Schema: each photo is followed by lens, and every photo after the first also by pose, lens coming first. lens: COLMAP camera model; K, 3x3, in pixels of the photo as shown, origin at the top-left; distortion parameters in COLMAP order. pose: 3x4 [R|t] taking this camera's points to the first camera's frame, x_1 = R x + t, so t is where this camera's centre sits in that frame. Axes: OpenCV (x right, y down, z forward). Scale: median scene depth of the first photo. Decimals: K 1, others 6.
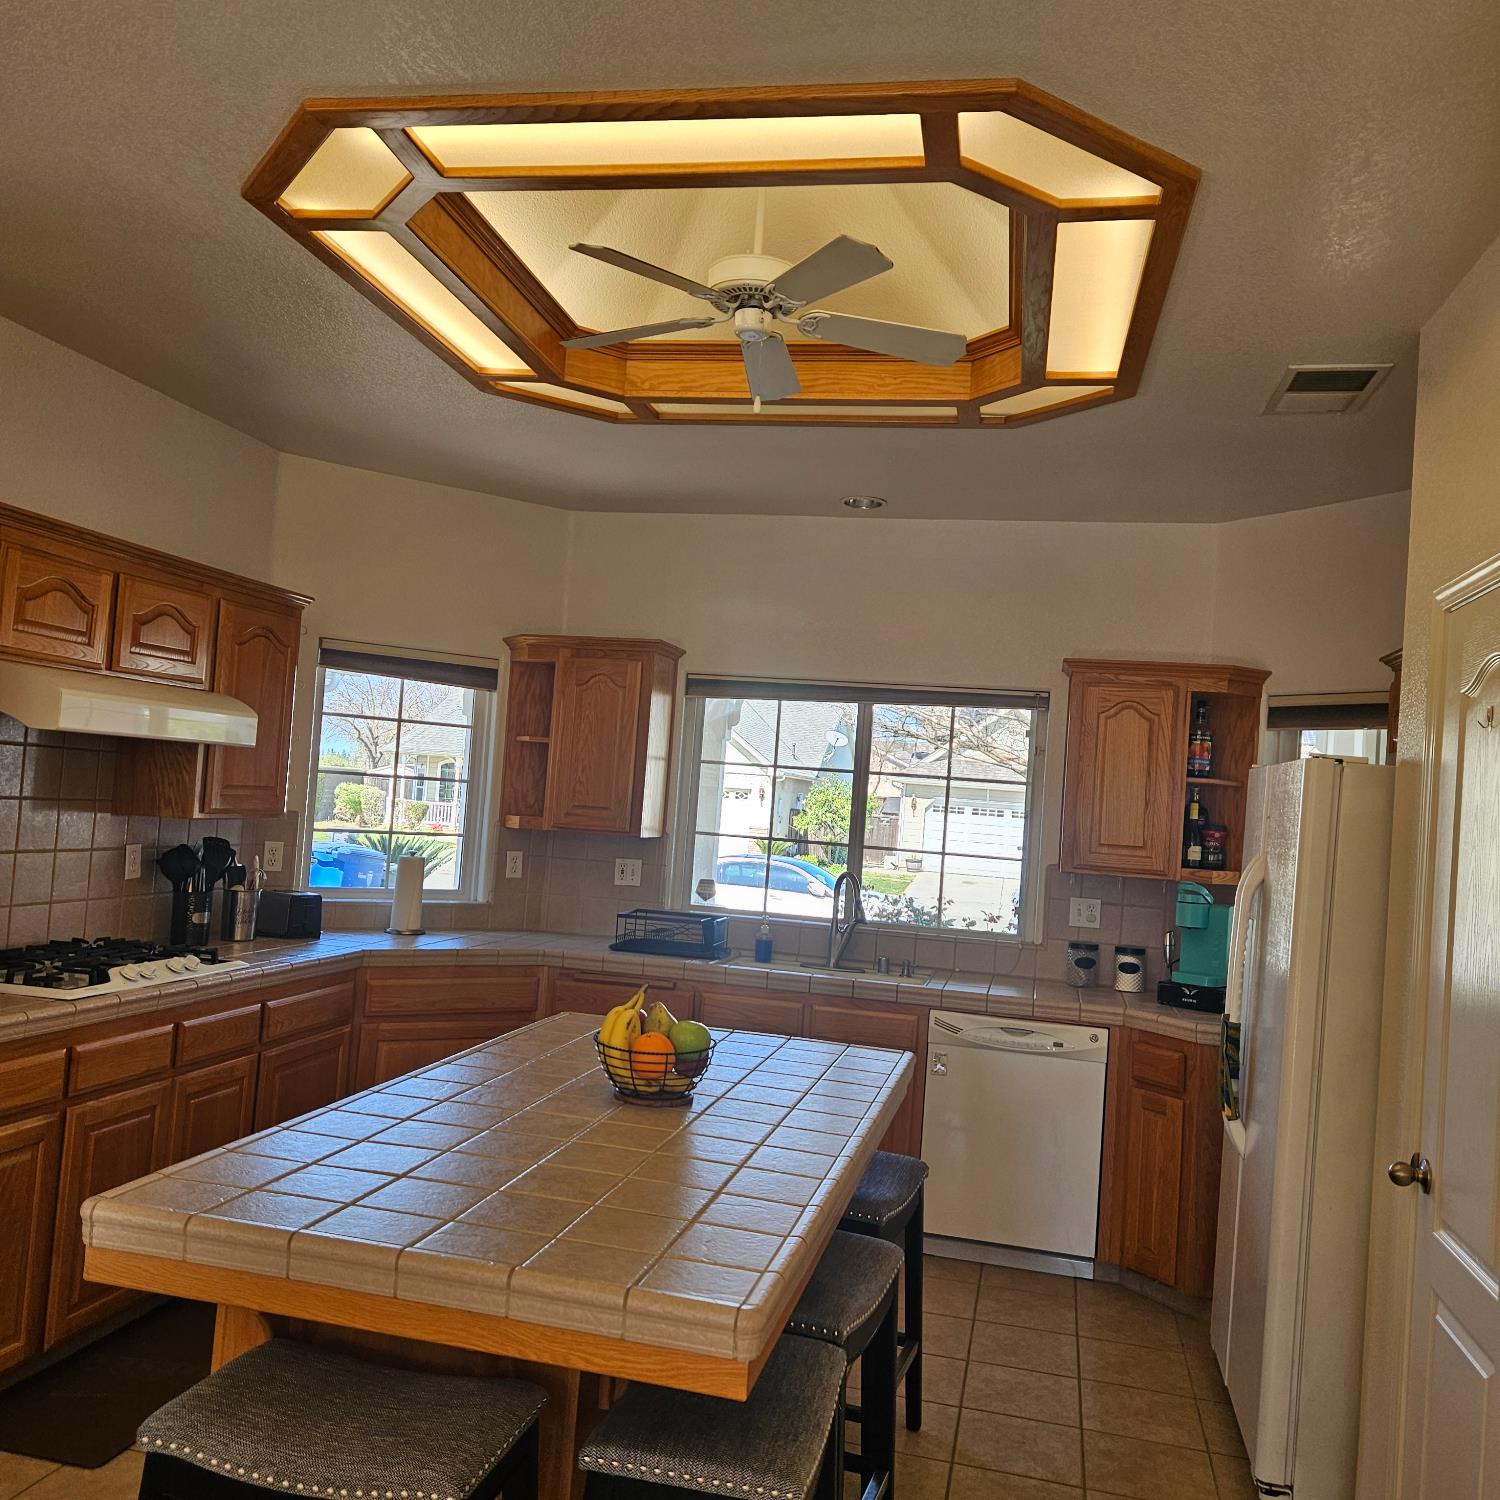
lens RADIAL K [[1395.0, 0, 725.8], [0, 1395.0, 730.1], [0, 0, 1]] dist [0.108806, -0.142127]
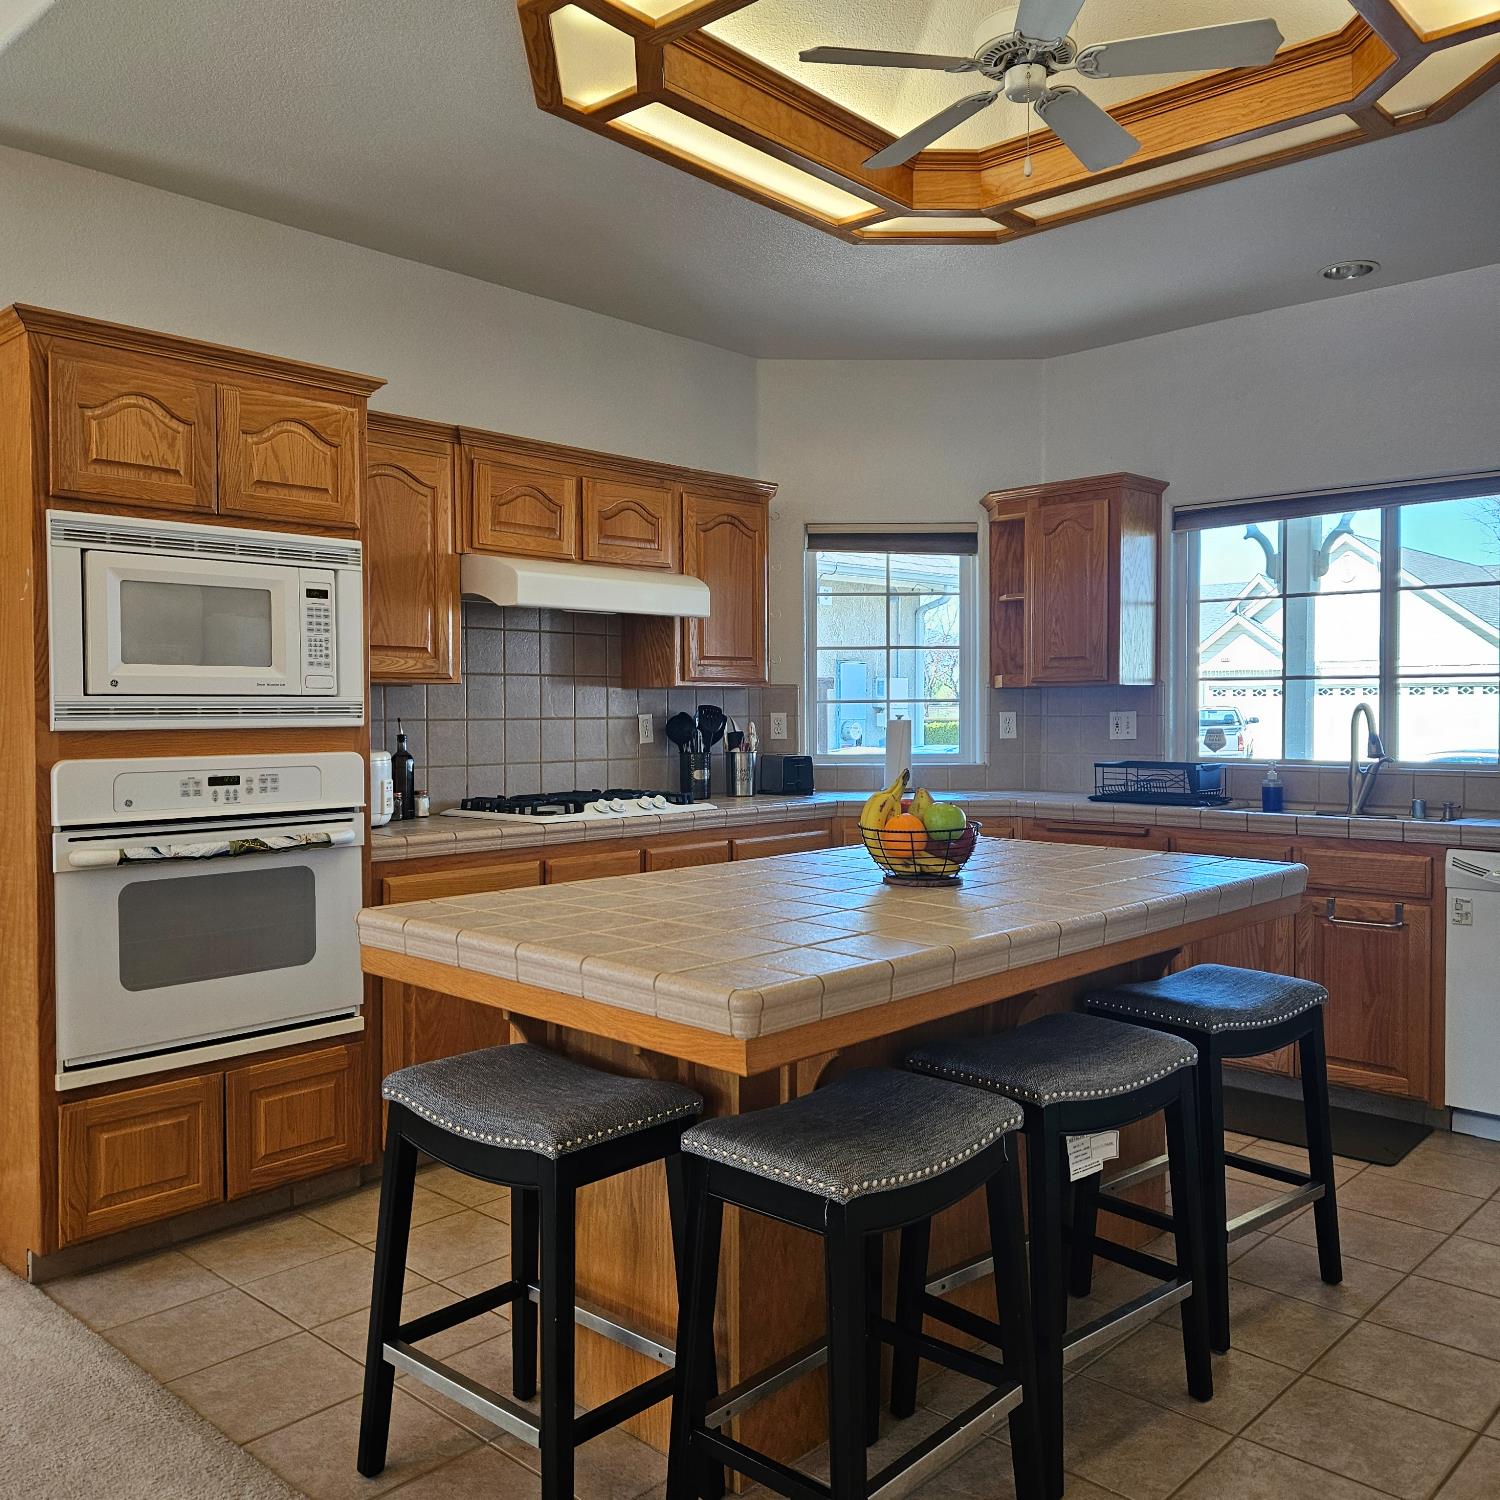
lens RADIAL K [[1395.0, 0, 736.0], [0, 1395.0, 739.5], [0, 0, 1]] dist [0.108806, -0.142127]
pose [[0.840692, -0.065537, -0.537533, 0.260857], [0.082242, 0.996587, 0.007119, 0.096929], [0.535231, -0.050193, 0.843213, 0.059394]]
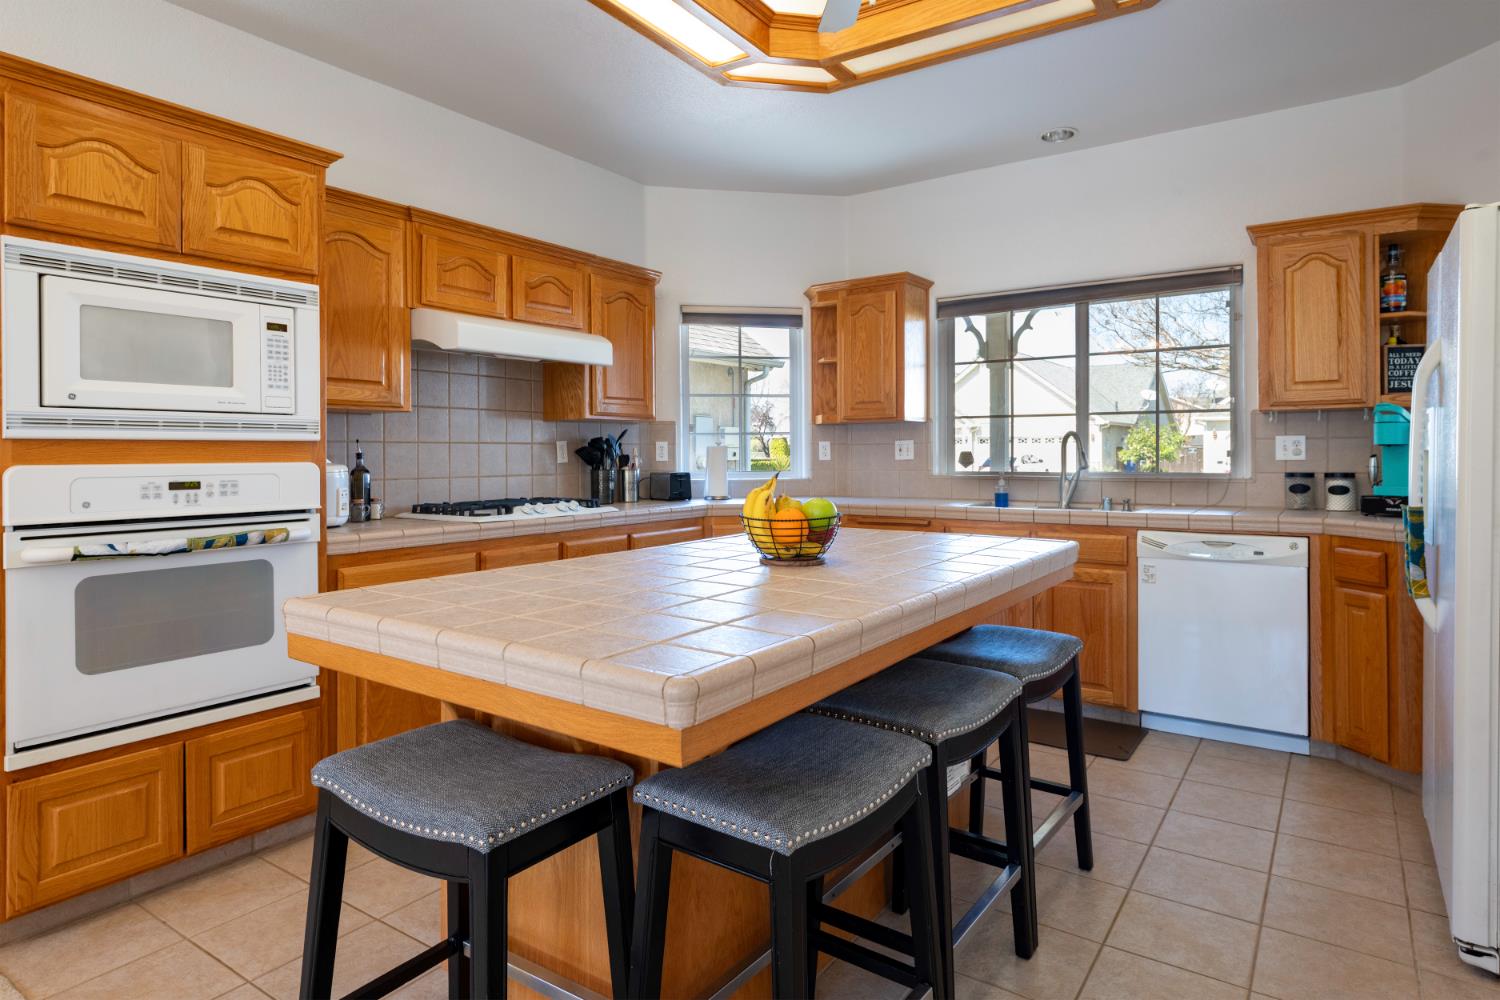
lens RADIAL K [[847.3, 0, 766.3], [0, 847.3, 461.4], [0, 0, 1]] dist [0.014272, -0.009289]
pose [[0.921954, -0.077333, -0.379501, 0.139245], [0.084108, 0.996456, 0.001279, 0.117685], [0.378058, -0.033098, 0.925190, 0.214456]]
